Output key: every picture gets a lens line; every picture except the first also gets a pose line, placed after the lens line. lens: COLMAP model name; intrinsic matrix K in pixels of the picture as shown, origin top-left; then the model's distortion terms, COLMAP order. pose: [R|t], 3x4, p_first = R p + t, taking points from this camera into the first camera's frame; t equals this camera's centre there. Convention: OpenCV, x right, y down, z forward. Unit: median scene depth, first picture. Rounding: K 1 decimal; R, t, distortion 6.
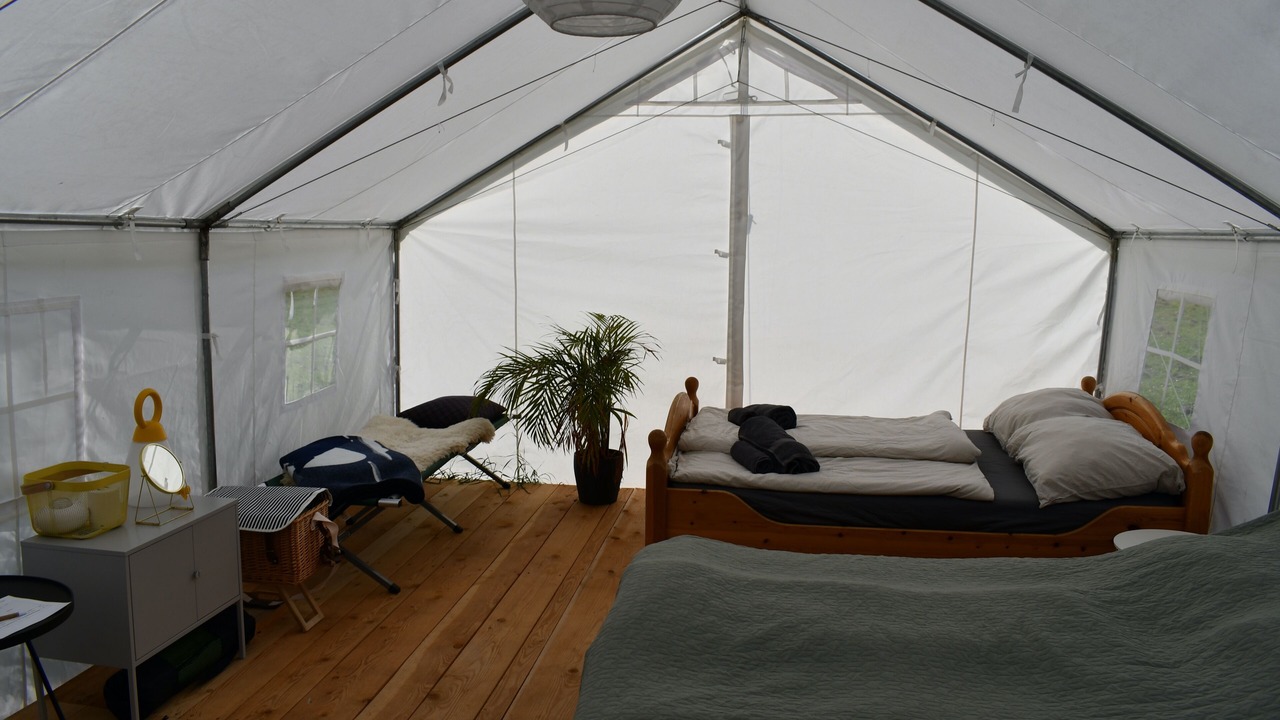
lens RADIAL K [[1001.5, 0, 640.0], [0, 1001.5, 360.0], [0, 0, 1]] dist [-0.094623, 0.001076]
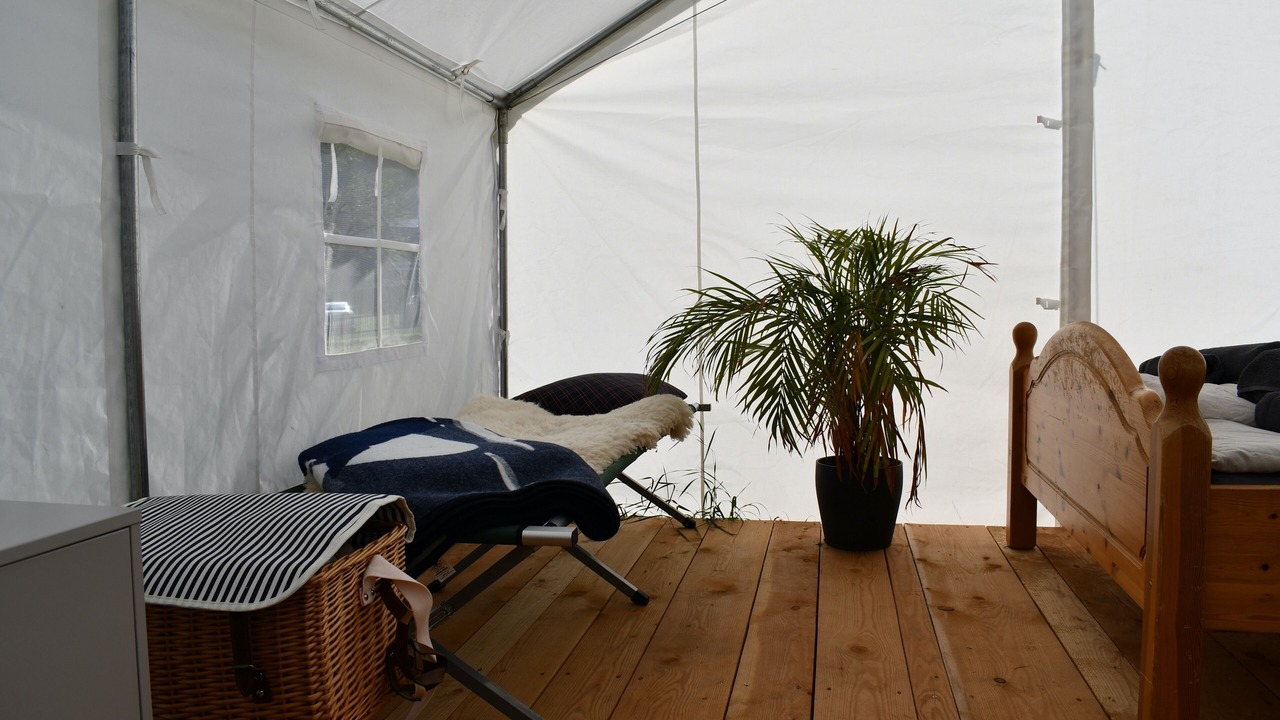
lens RADIAL K [[1001.5, 0, 640.0], [0, 1001.5, 360.0], [0, 0, 1]] dist [-0.094623, 0.001076]
pose [[0.998533, -0.020884, -0.049957, -0.155805], [0.017499, 0.997582, -0.067267, 0.080577], [0.051241, 0.066294, 0.996484, 0.471438]]
